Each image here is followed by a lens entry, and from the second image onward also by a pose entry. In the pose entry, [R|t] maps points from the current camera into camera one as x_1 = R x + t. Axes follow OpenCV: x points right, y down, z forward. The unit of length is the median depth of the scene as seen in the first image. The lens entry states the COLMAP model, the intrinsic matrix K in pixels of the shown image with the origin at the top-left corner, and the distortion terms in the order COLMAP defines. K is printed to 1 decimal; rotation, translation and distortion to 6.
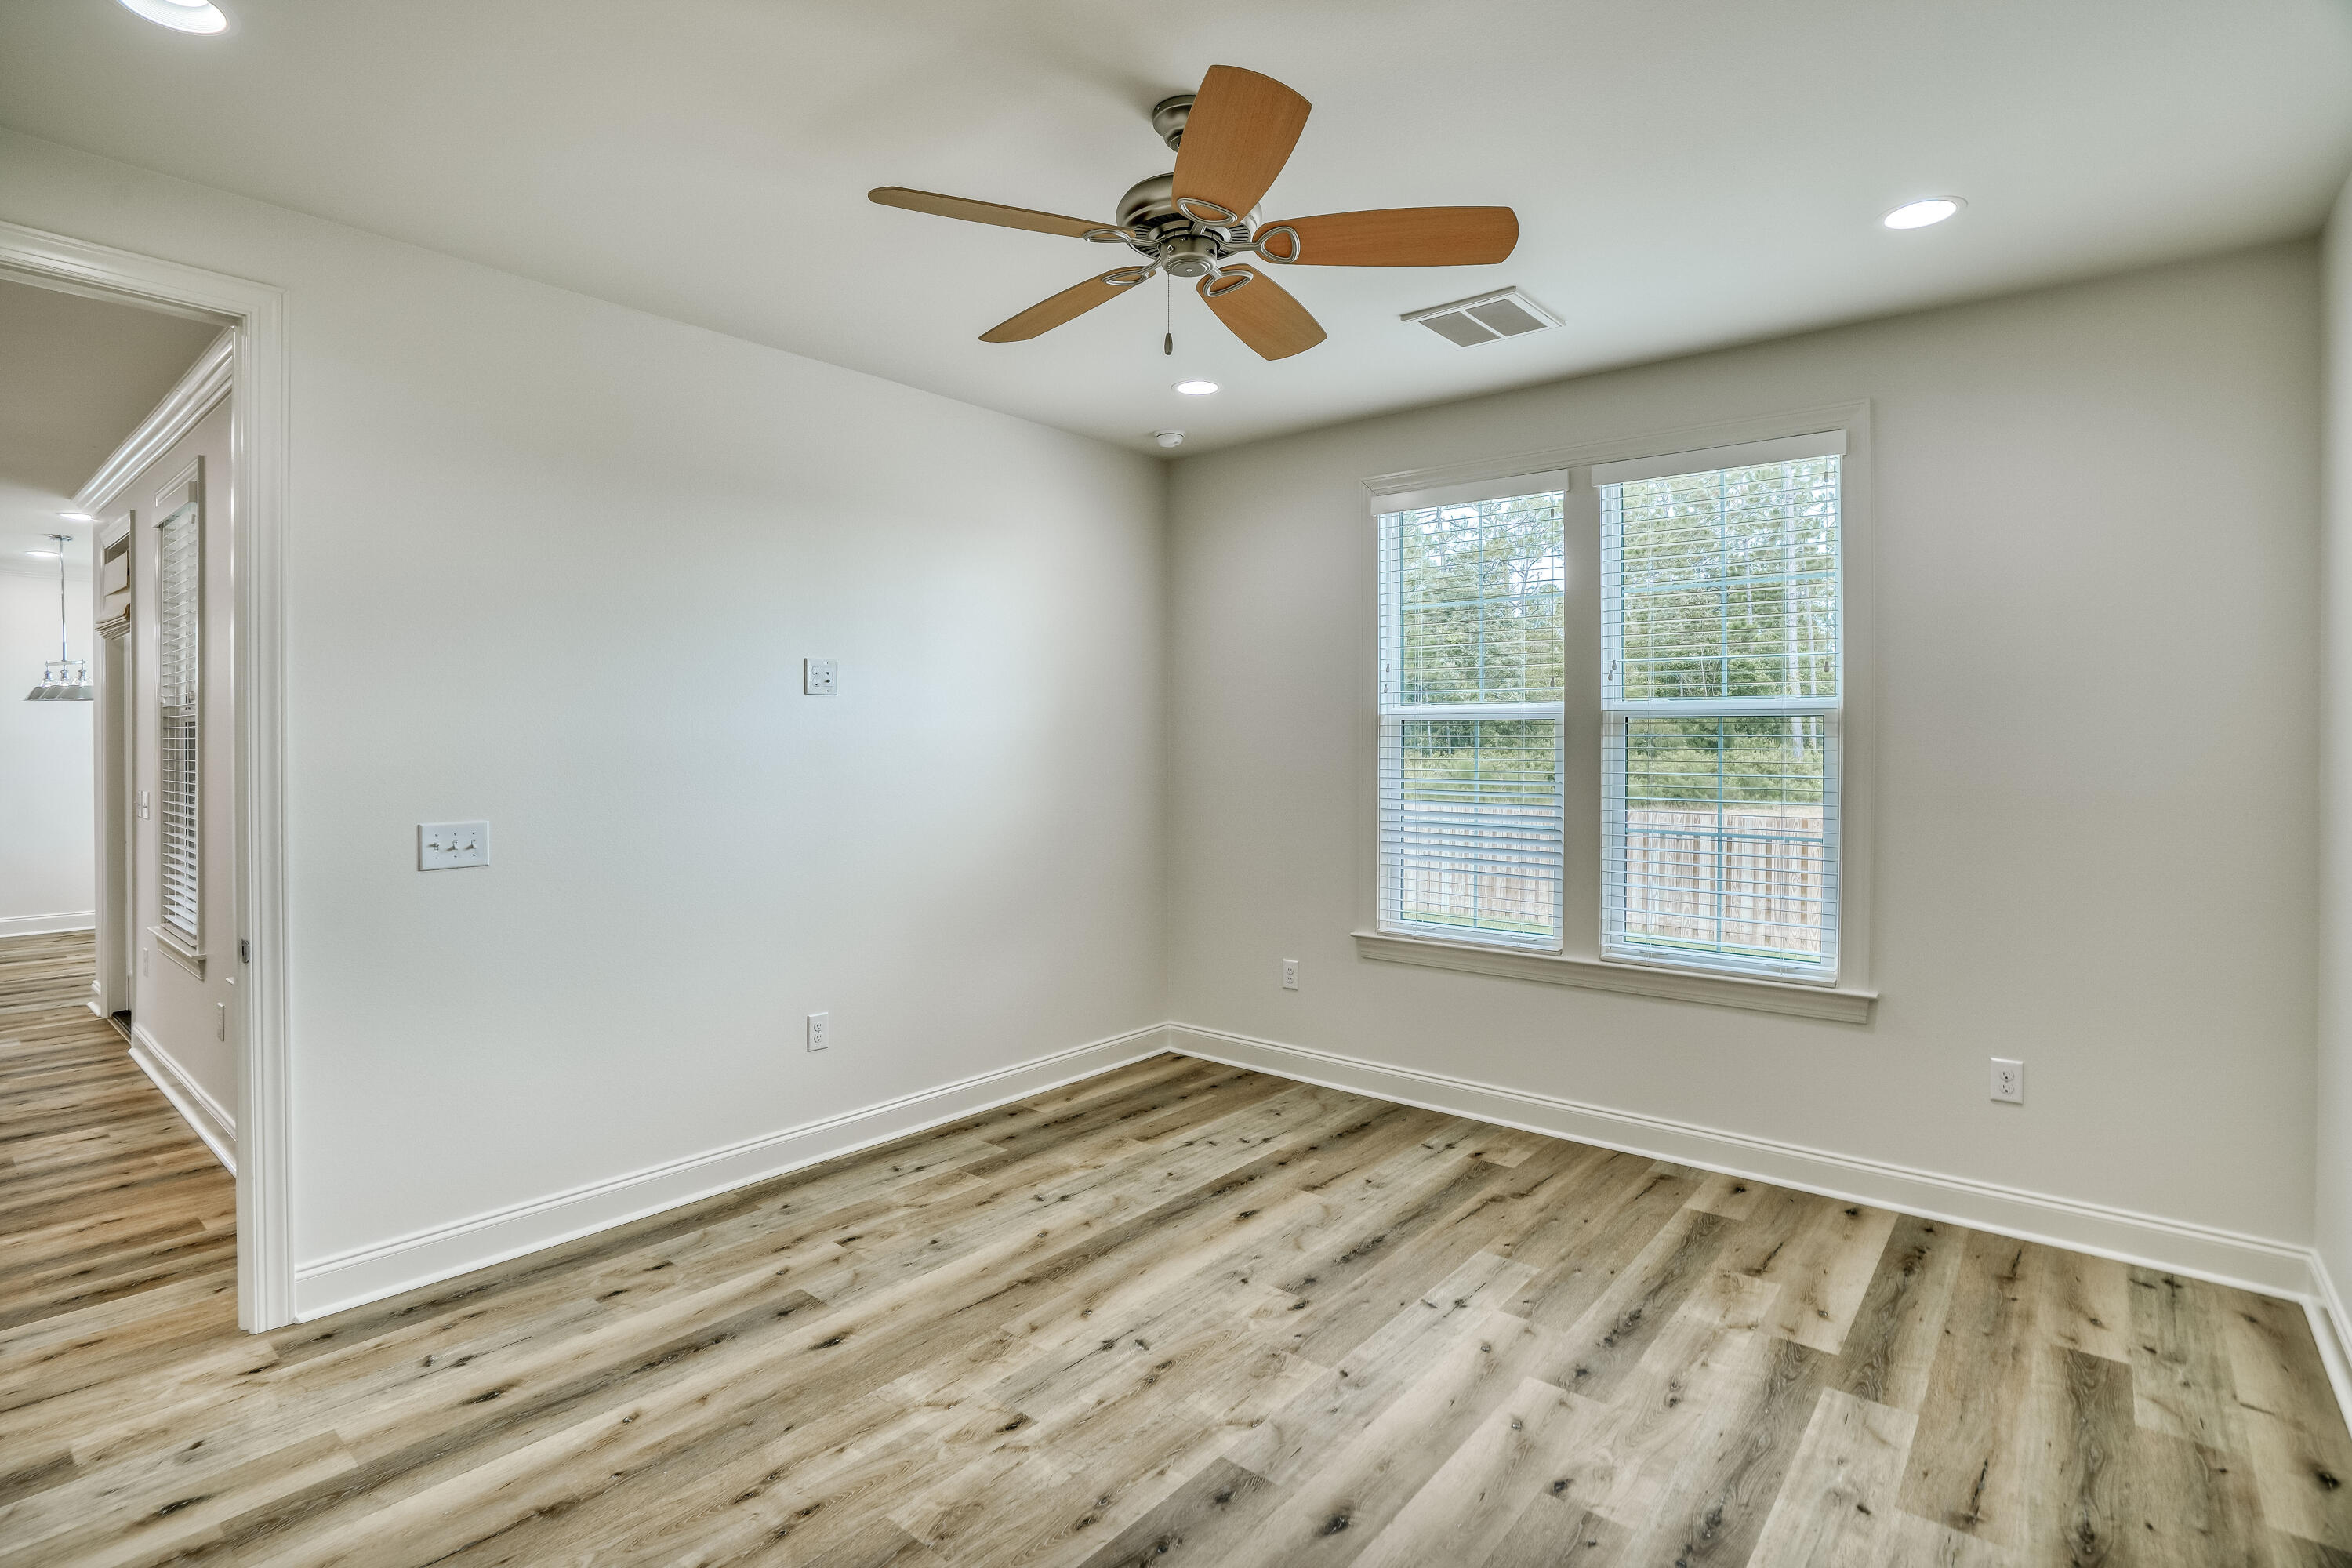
lens RADIAL K [[1106.2, 0, 1165.0], [0, 1106.2, 762.7], [0, 0, 1]] dist [-0.042724, 0.012545]
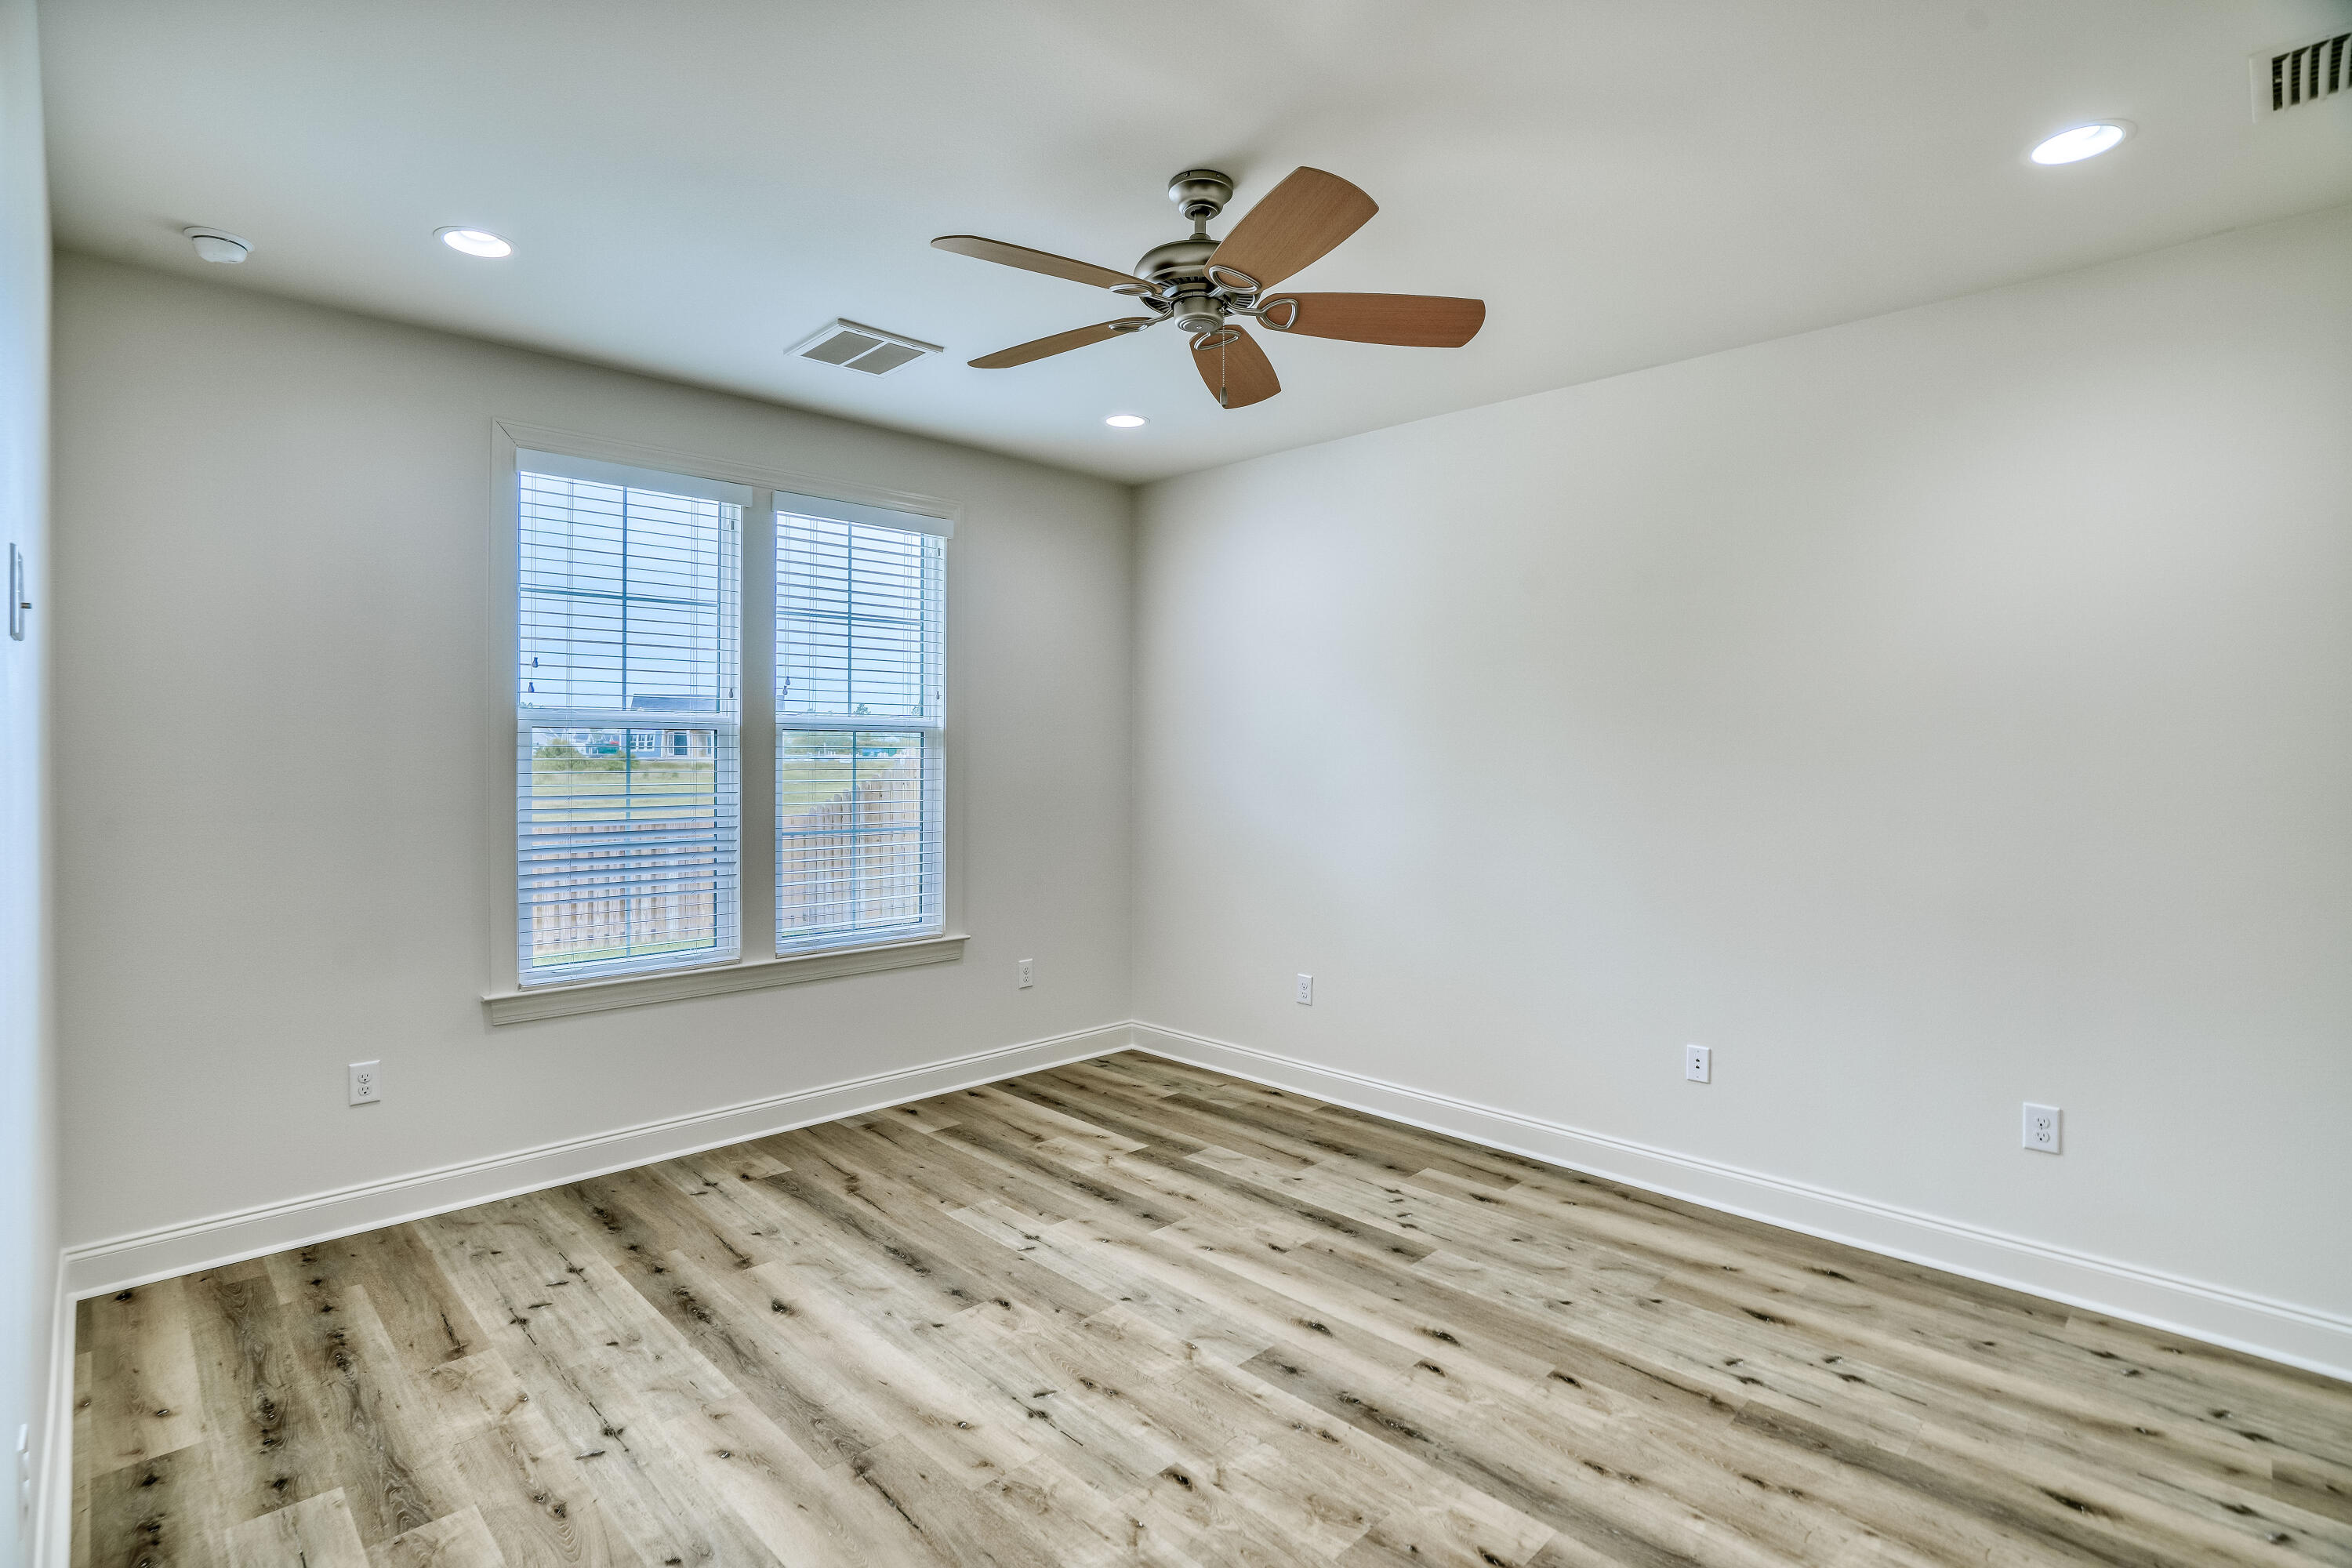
lens RADIAL K [[1106.2, 0, 1123.8], [0, 1106.2, 755.1], [0, 0, 1]] dist [-0.042724, 0.012545]
pose [[0.136550, 0.000063, 0.990633, -0.720121], [0.016192, 0.999866, -0.002295, -0.009460], [-0.990501, 0.016353, 0.136531, 0.610371]]
